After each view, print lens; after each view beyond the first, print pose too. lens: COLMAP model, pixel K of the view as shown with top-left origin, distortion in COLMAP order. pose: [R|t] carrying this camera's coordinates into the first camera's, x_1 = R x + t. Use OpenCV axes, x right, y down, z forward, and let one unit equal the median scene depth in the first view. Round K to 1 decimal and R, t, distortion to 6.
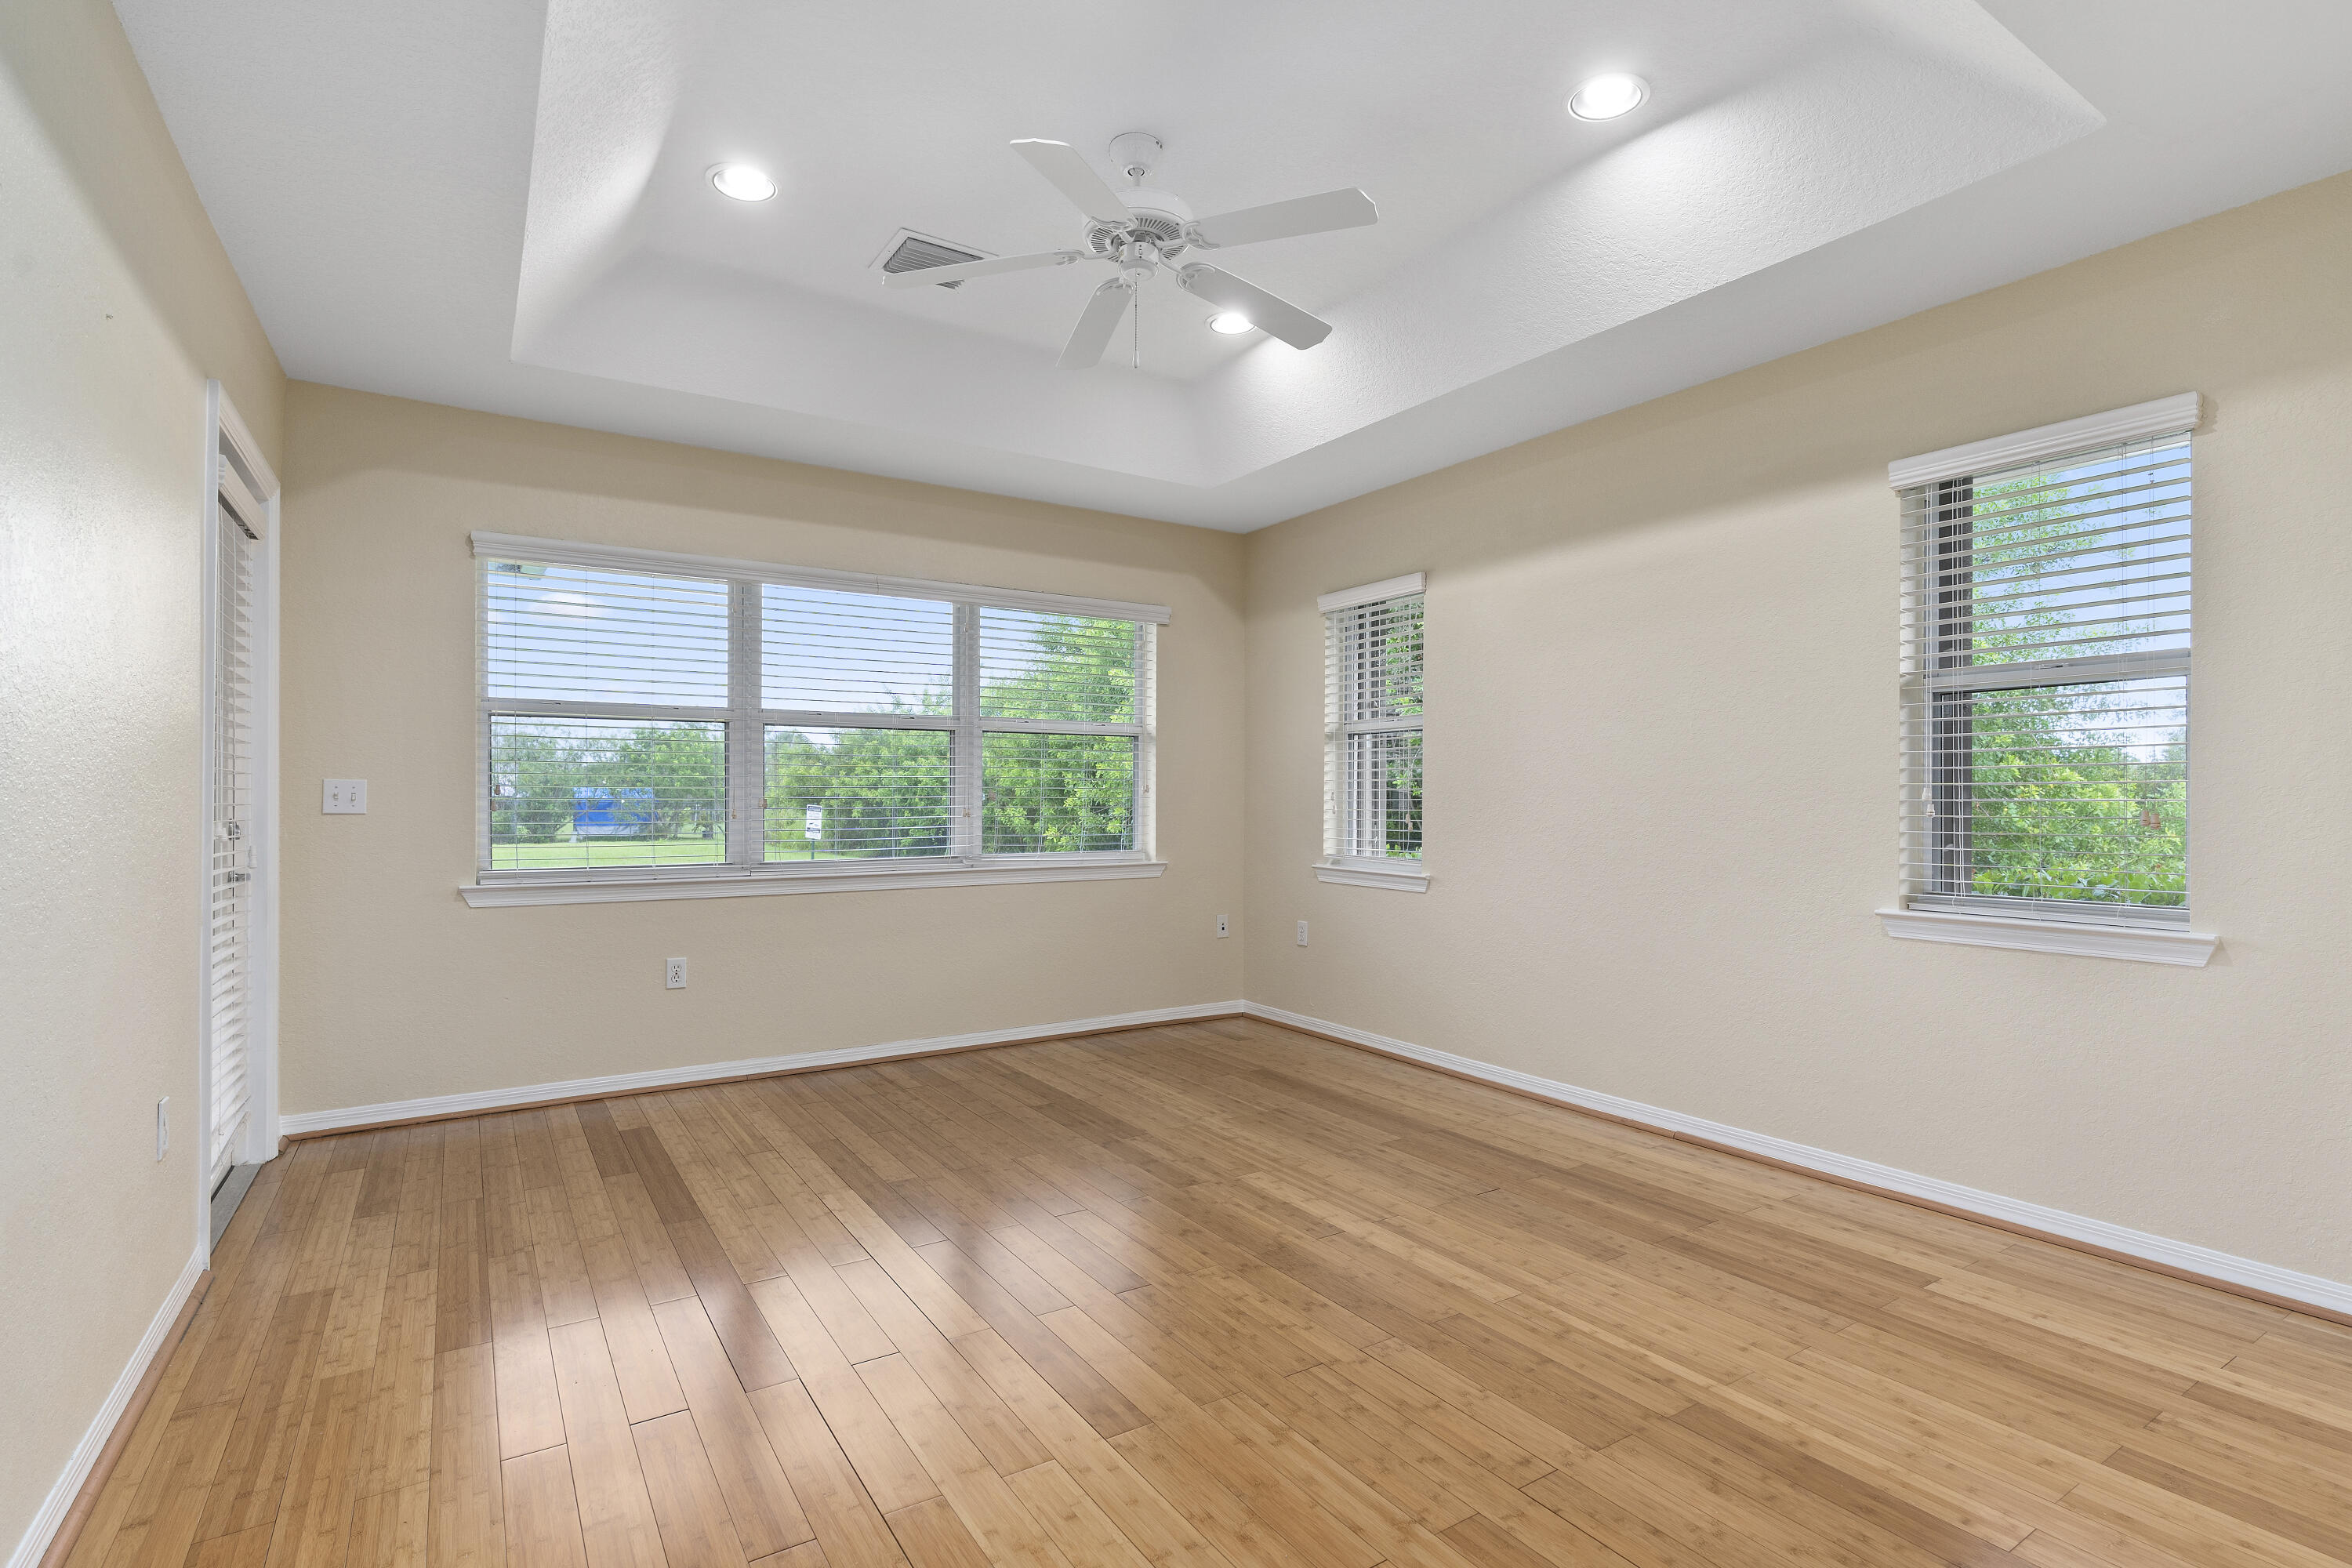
lens RADIAL K [[1091.8, 0, 1180.0], [0, 1091.8, 773.9], [0, 0, 1]] dist [-0.004404, 0.002083]
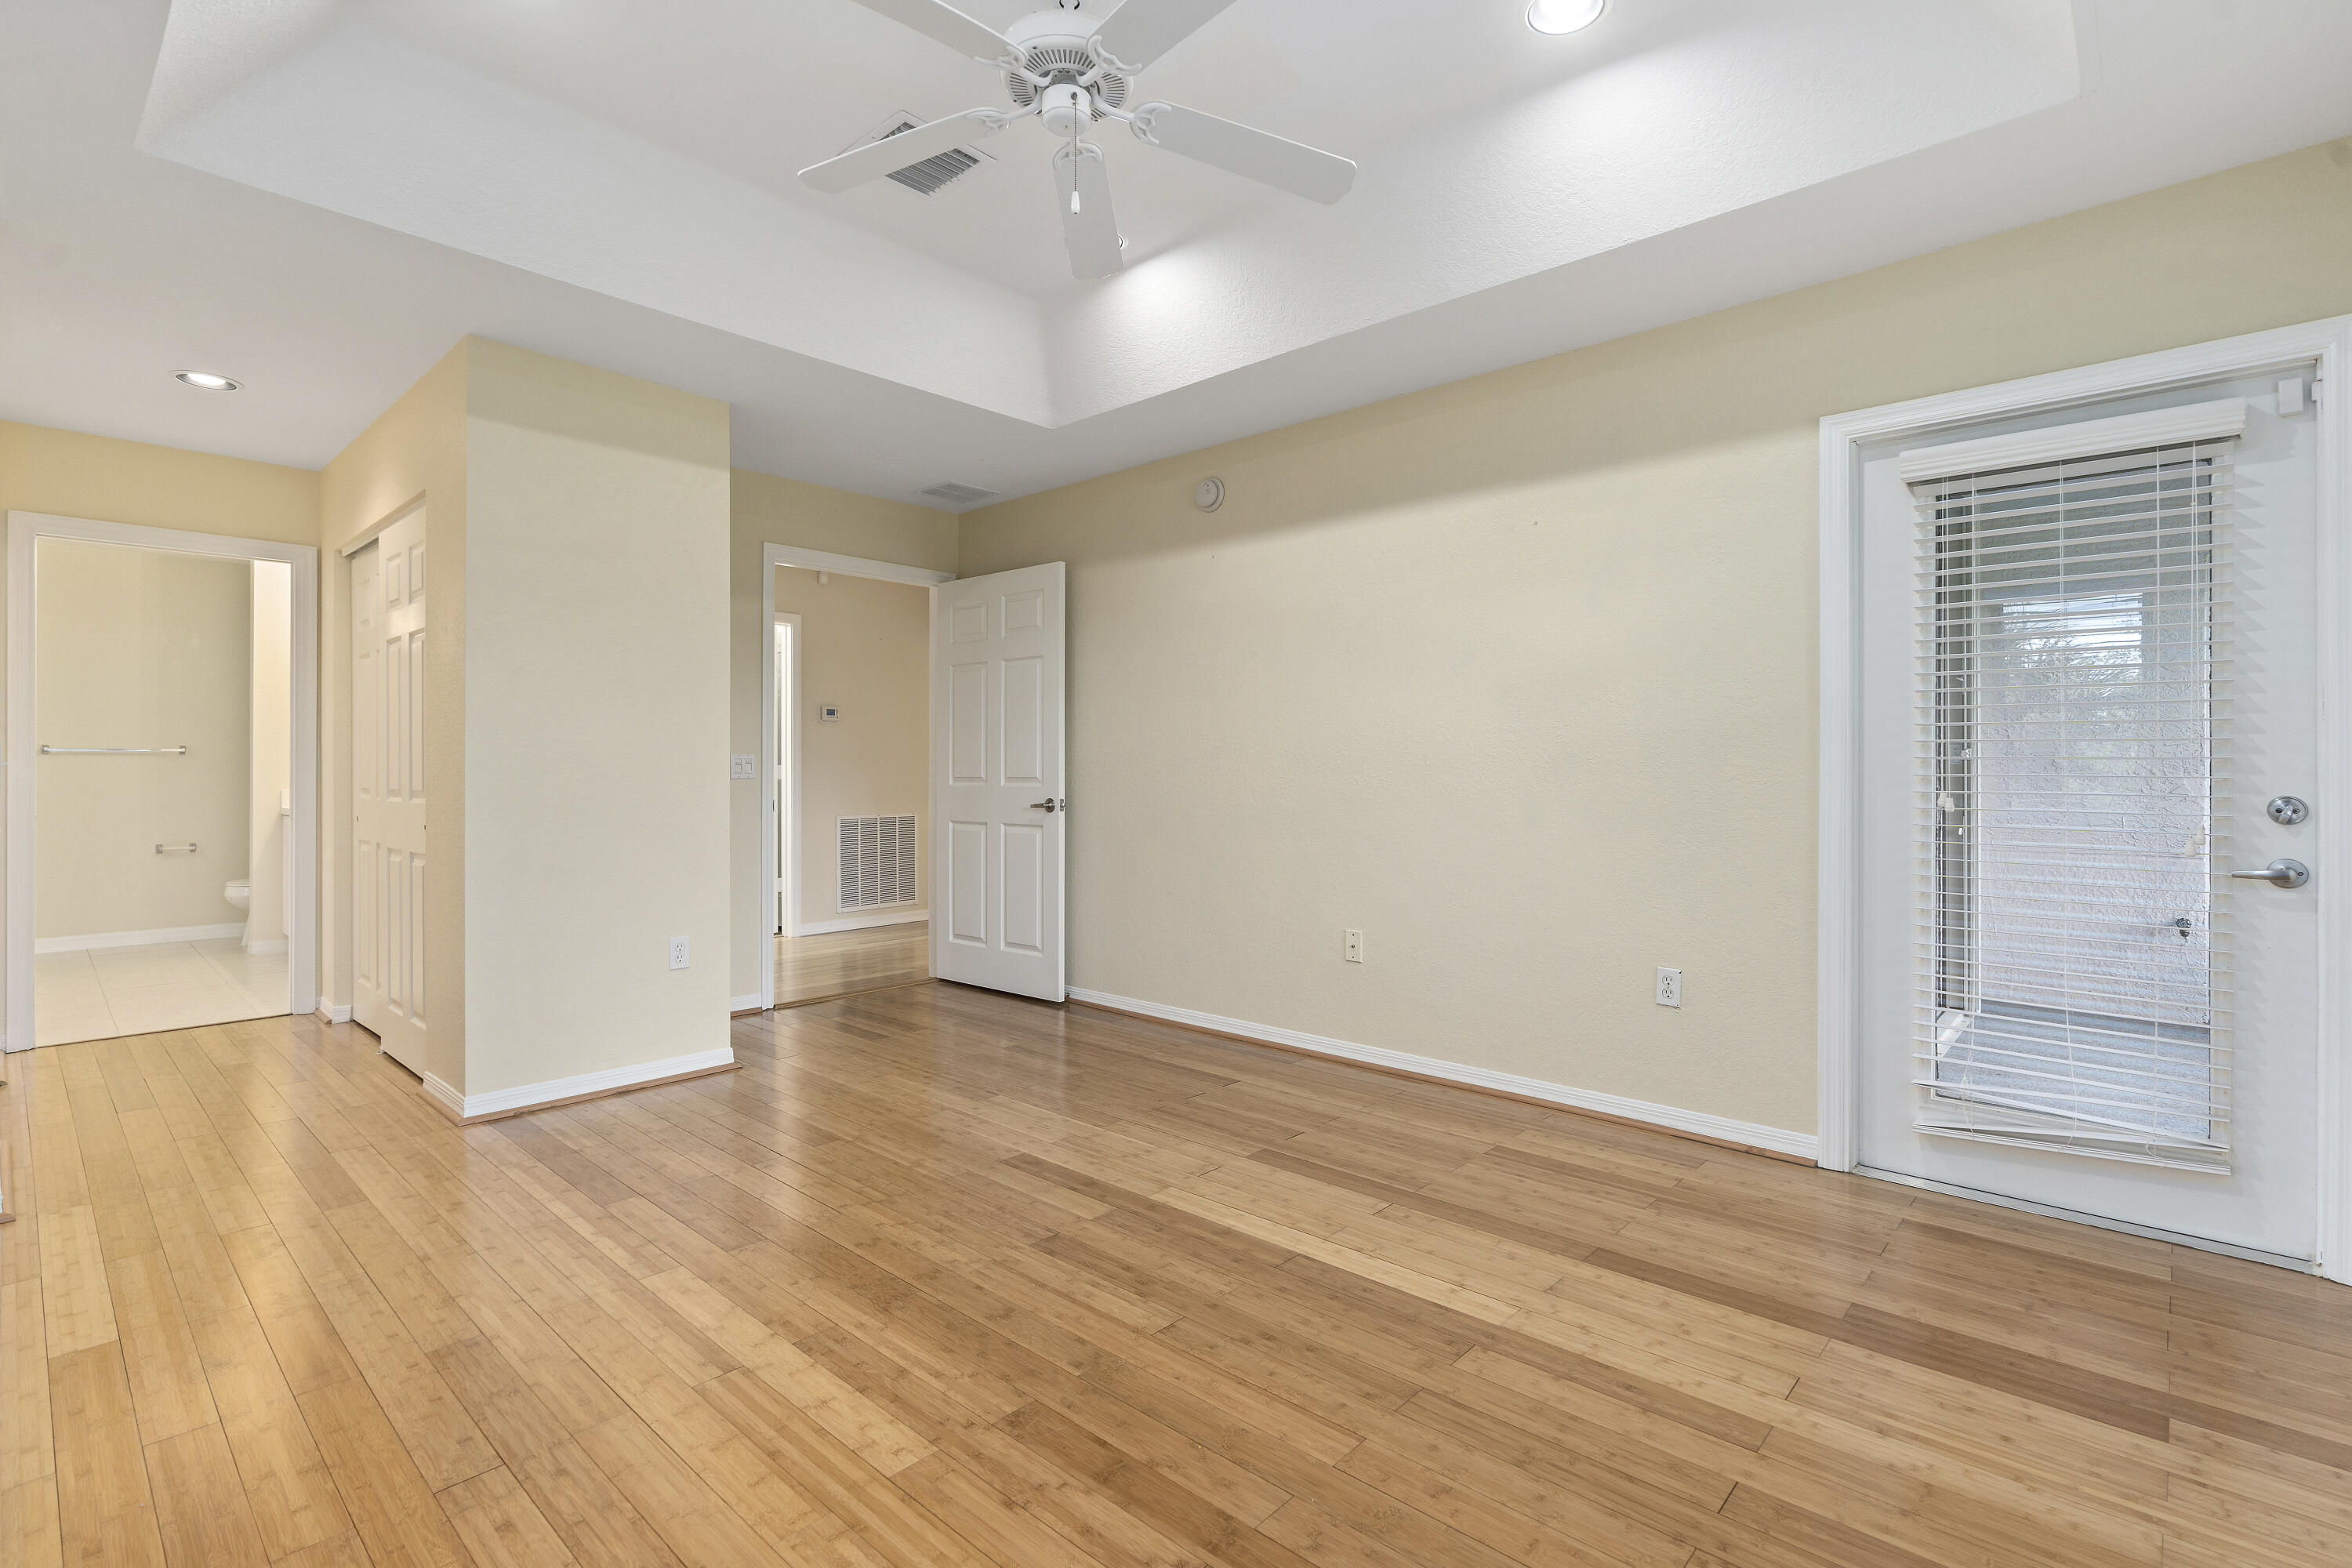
lens RADIAL K [[1091.8, 0, 1180.0], [0, 1091.8, 773.9], [0, 0, 1]] dist [-0.004404, 0.002083]
pose [[-0.967736, -0.001183, -0.251965, 0.084671], [0.003326, 0.999842, -0.017467, 0.042978], [0.251946, -0.017741, -0.967579, 1.839343]]
